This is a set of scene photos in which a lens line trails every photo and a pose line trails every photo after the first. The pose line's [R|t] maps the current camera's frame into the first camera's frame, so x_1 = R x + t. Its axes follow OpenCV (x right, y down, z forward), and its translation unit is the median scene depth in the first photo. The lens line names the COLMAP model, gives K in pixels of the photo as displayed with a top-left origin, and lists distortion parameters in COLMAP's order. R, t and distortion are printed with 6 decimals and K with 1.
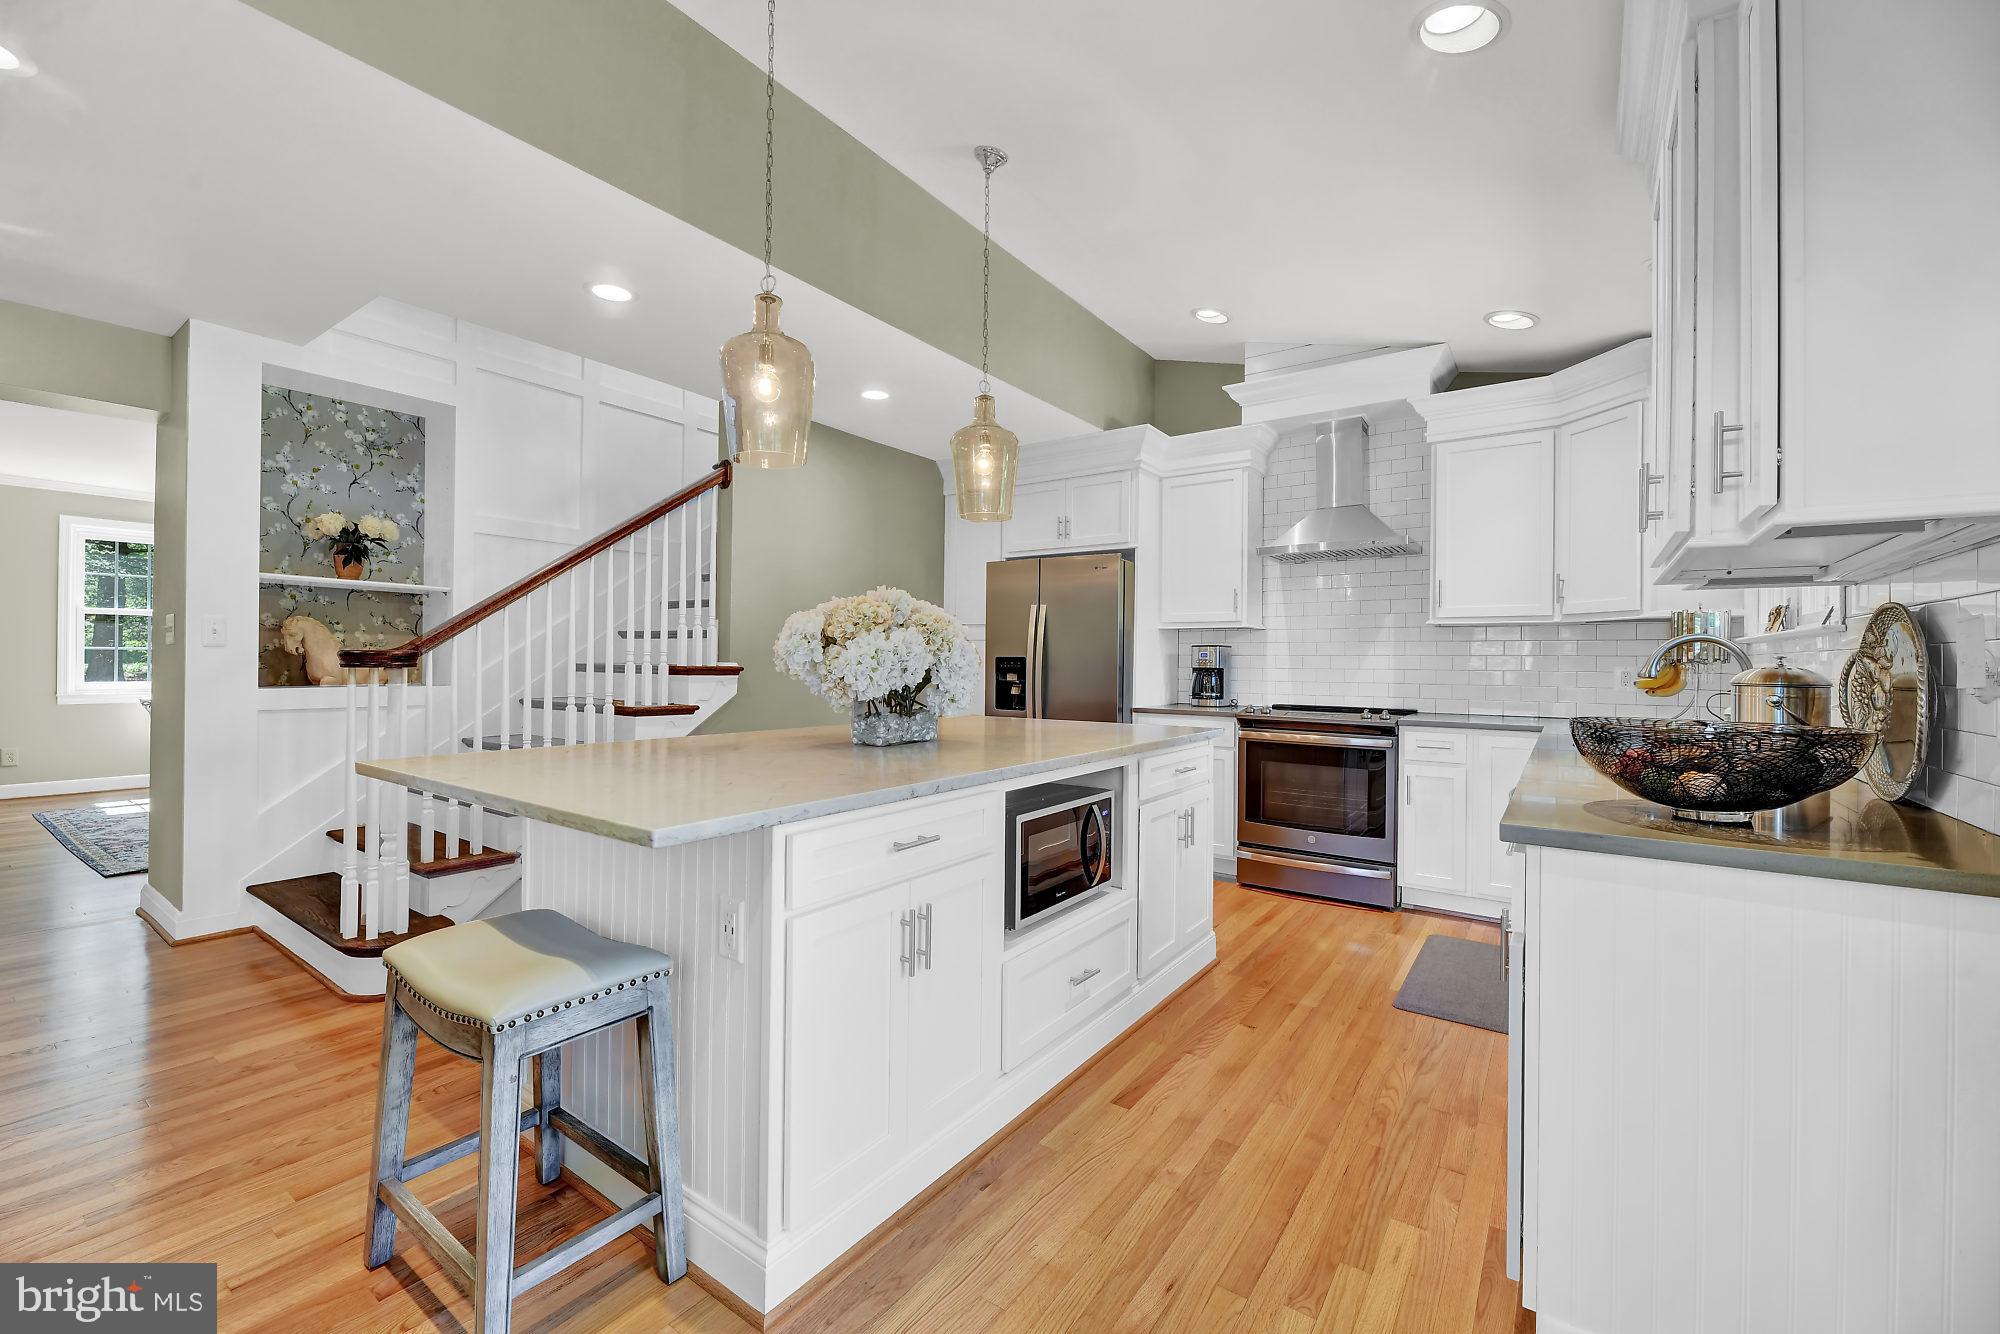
lens RADIAL K [[812.1, 0, 996.1], [0, 812.1, 652.6], [0, 0, 1]] dist [-0.001298, -0.002637]
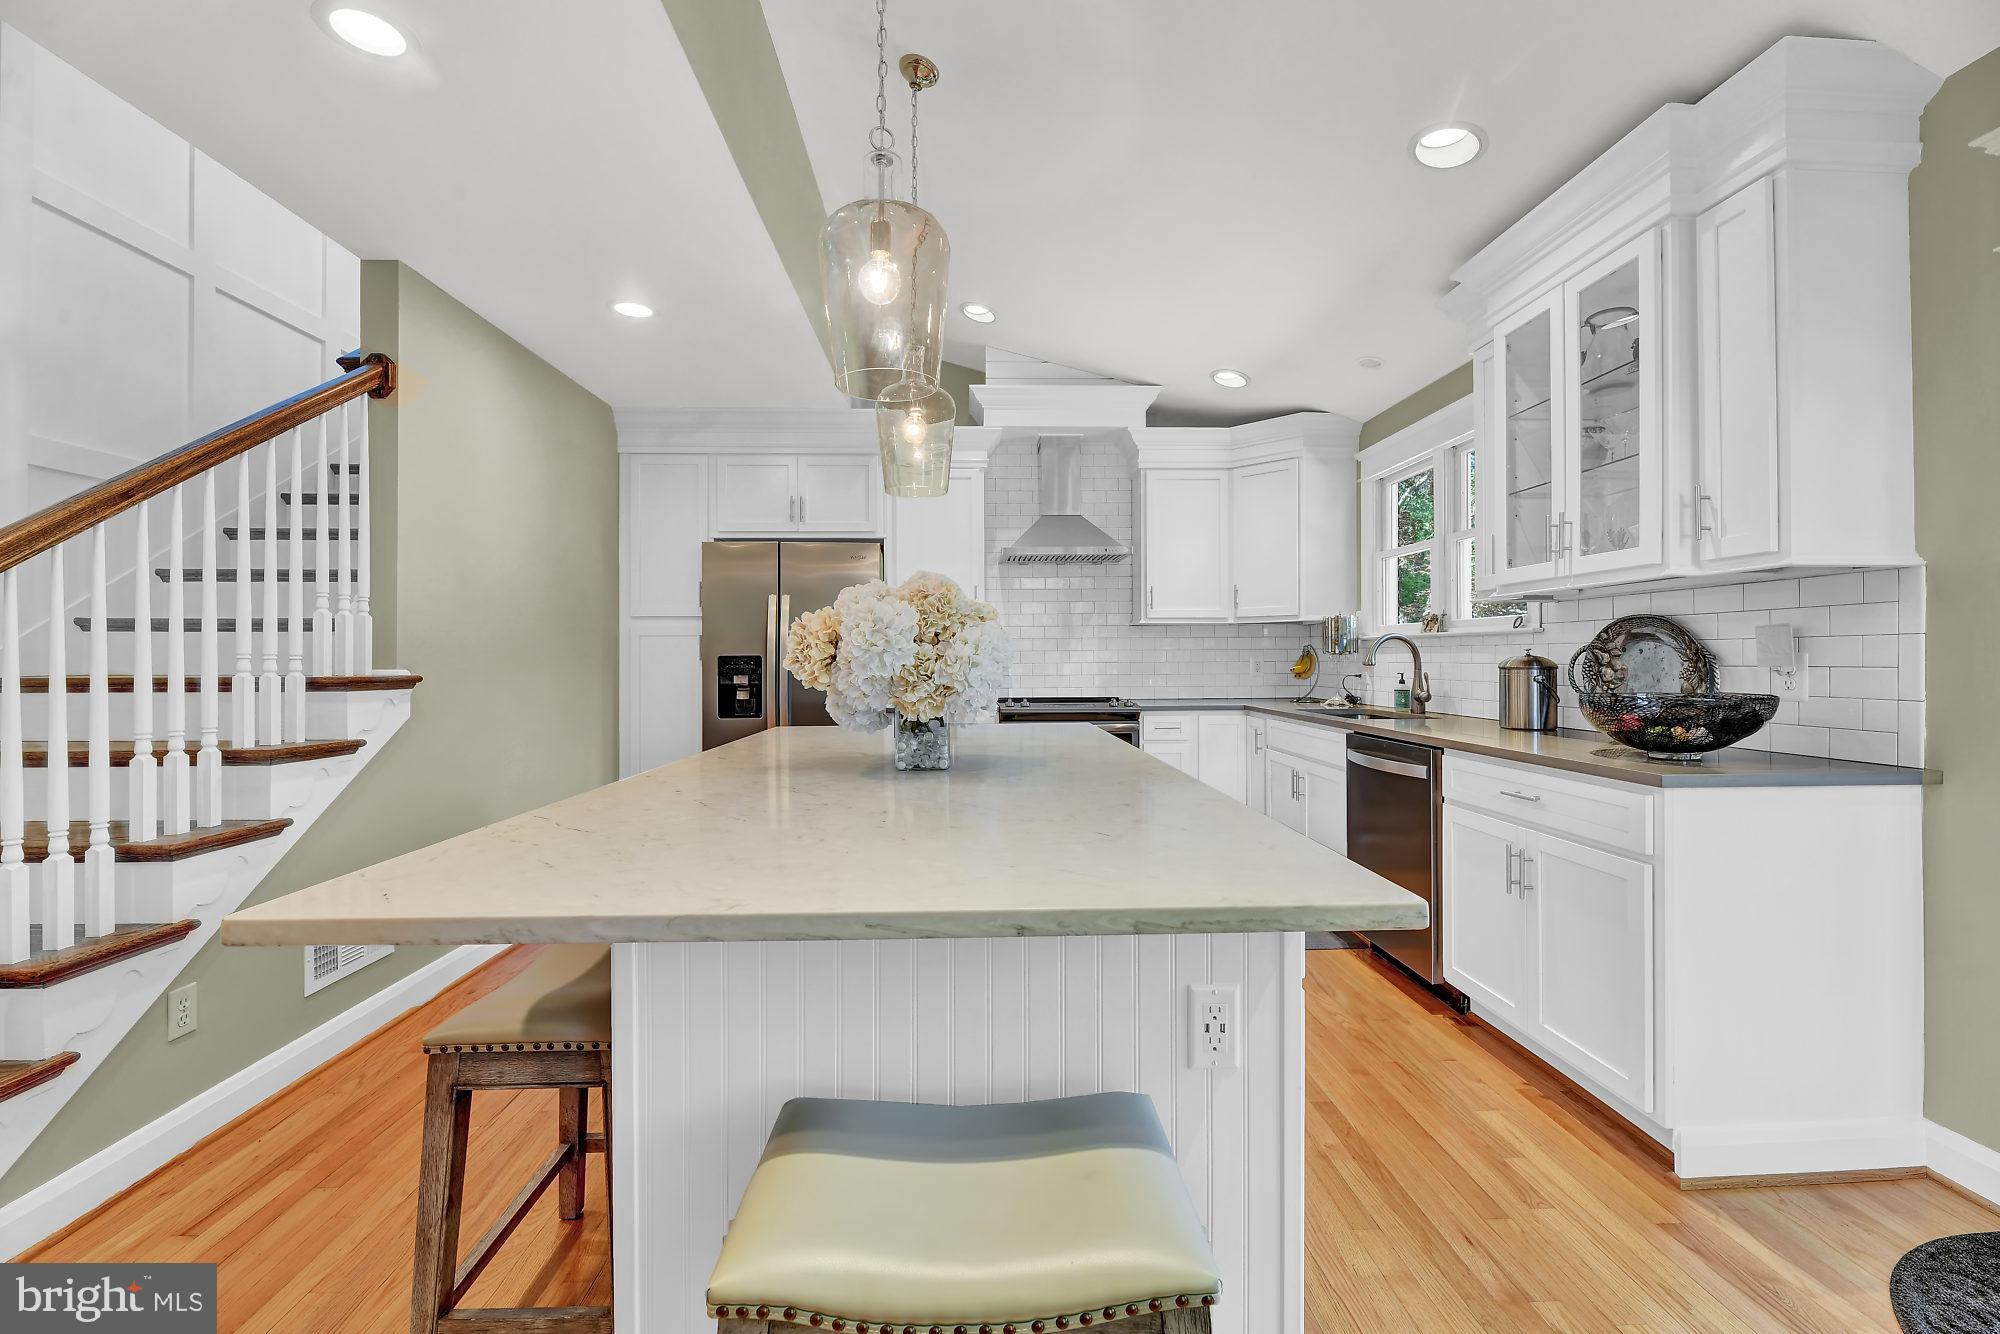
lens RADIAL K [[812.1, 0, 993.5], [0, 812.1, 655.7], [0, 0, 1]] dist [-0.001298, -0.002637]
pose [[0.794736, -0.011975, 0.606837, -0.347866], [0.006911, 0.999919, 0.010680, -0.002464], [-0.606916, -0.004293, 0.794754, 0.200163]]
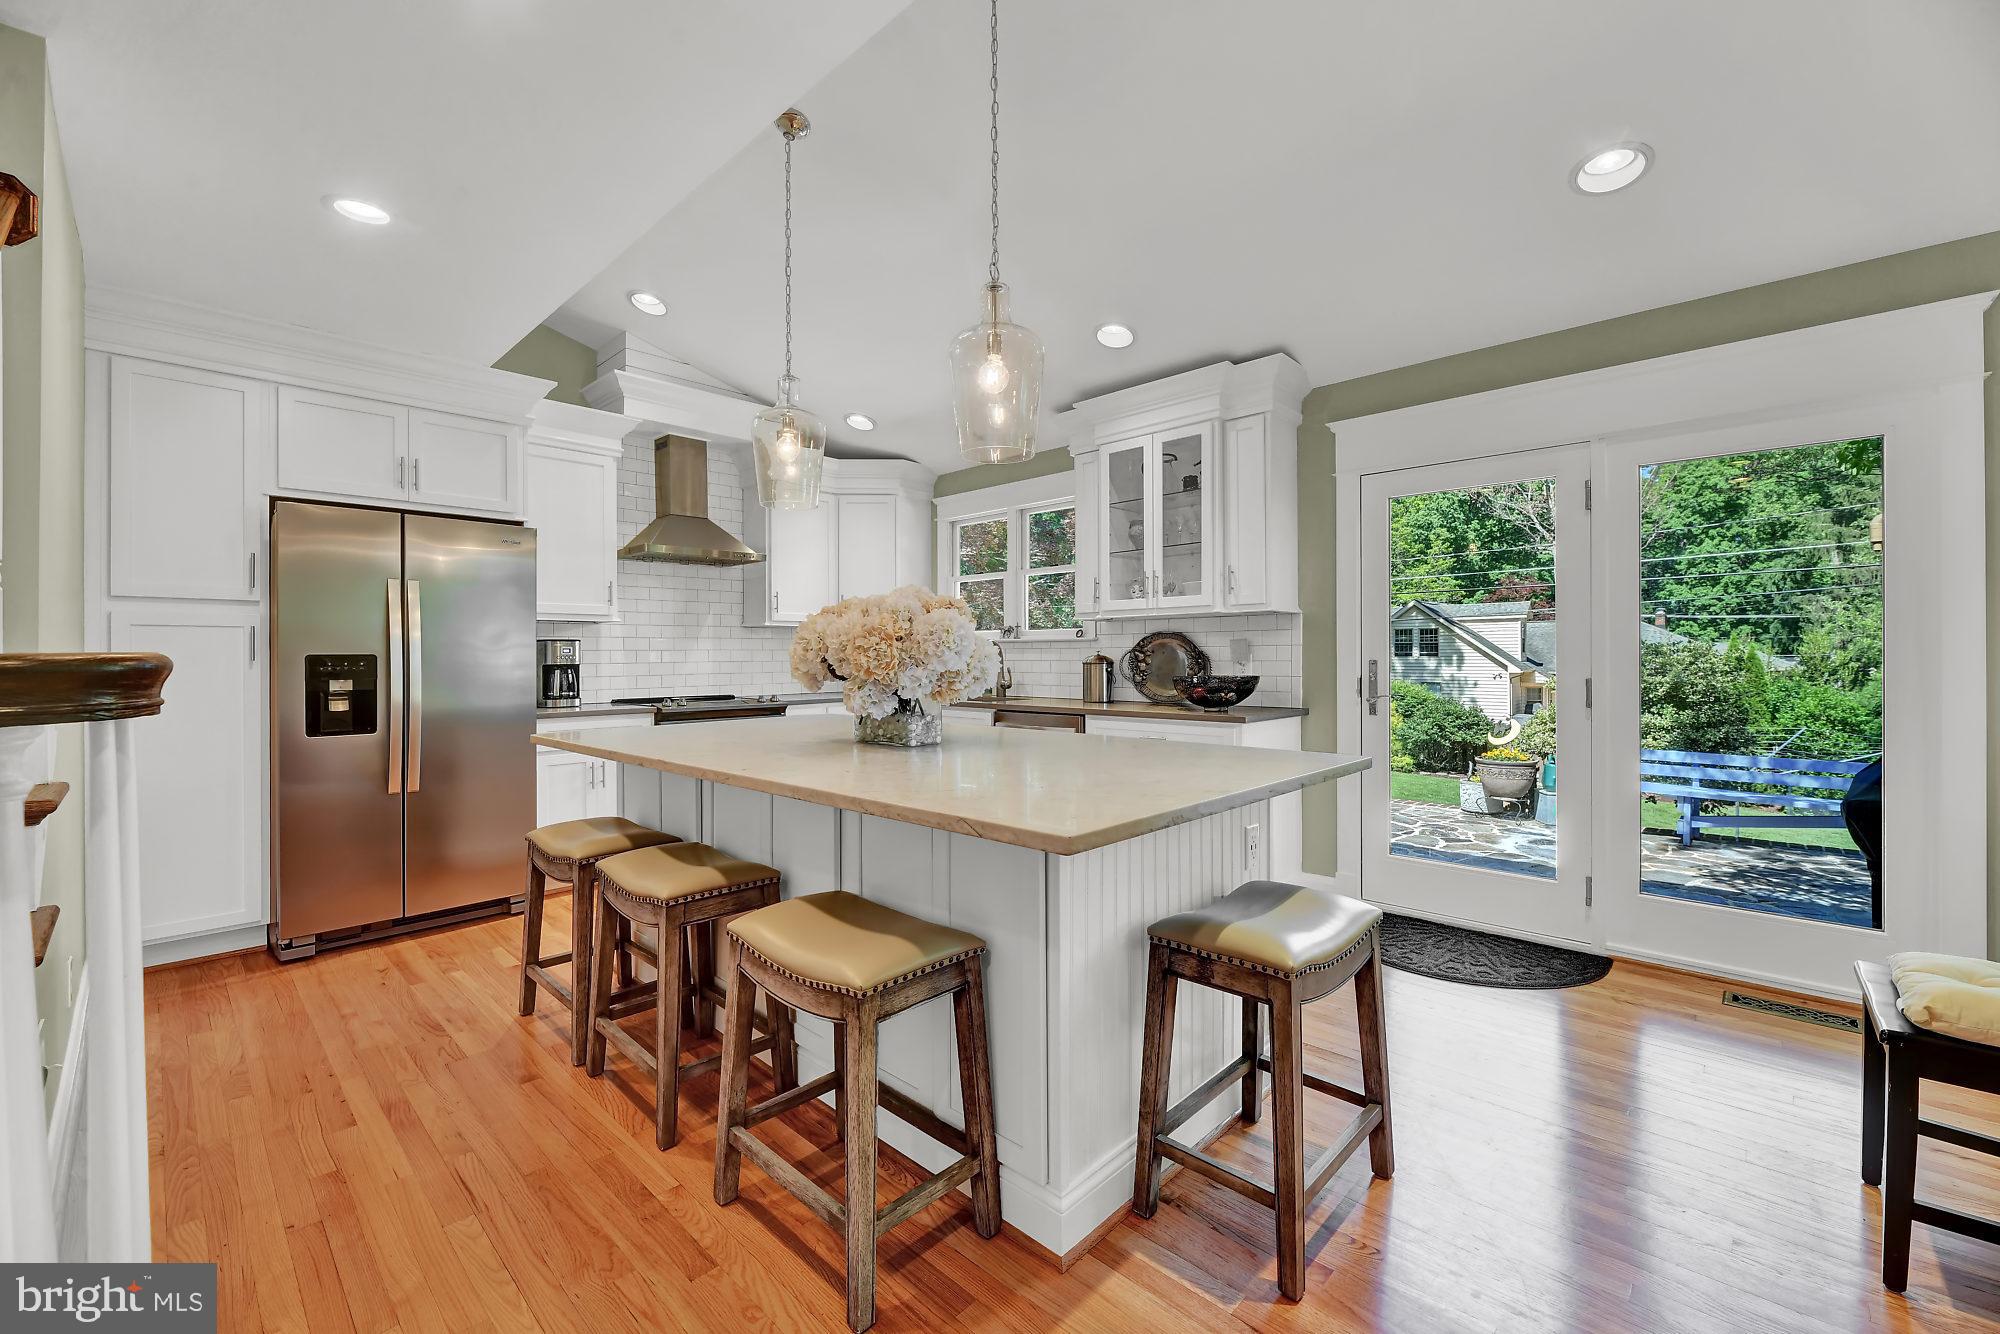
lens RADIAL K [[812.1, 0, 993.7], [0, 812.1, 656.3], [0, 0, 1]] dist [-0.001298, -0.002637]
pose [[0.146850, -0.011873, 0.989088, -0.672197], [-0.003428, 0.999916, 0.012512, -0.003773], [-0.989153, -0.005228, 0.146797, 0.463547]]
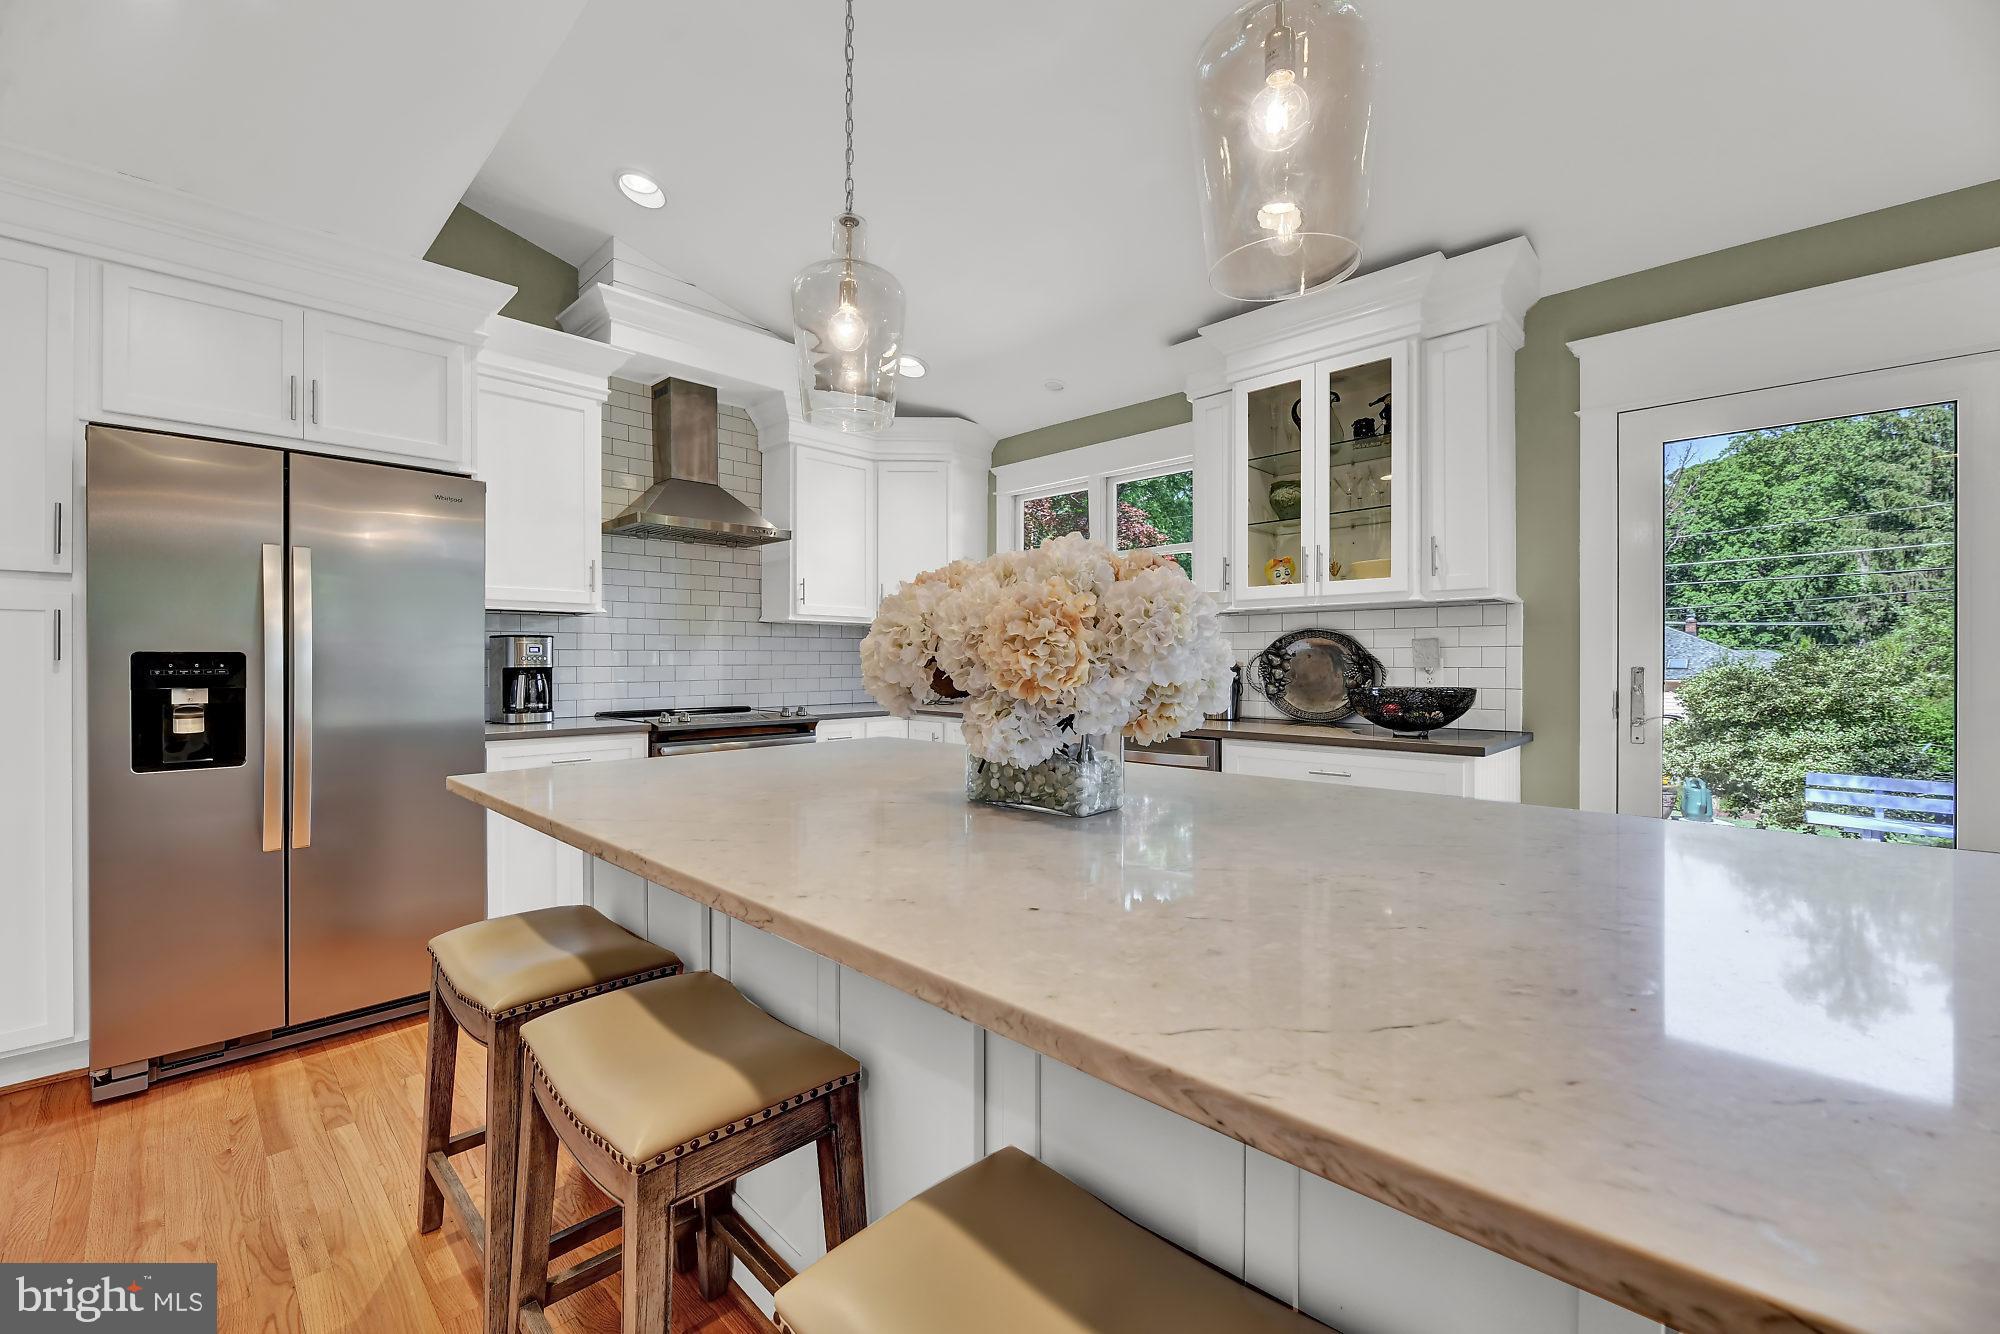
lens RADIAL K [[812.1, 0, 996.6], [0, 812.1, 663.3], [0, 0, 1]] dist [-0.001298, -0.002637]
pose [[0.151371, -0.014131, 0.988376, -0.437331], [-0.008180, 0.999846, 0.015548, 0.001269], [-0.988443, -0.010438, 0.151232, 0.591155]]
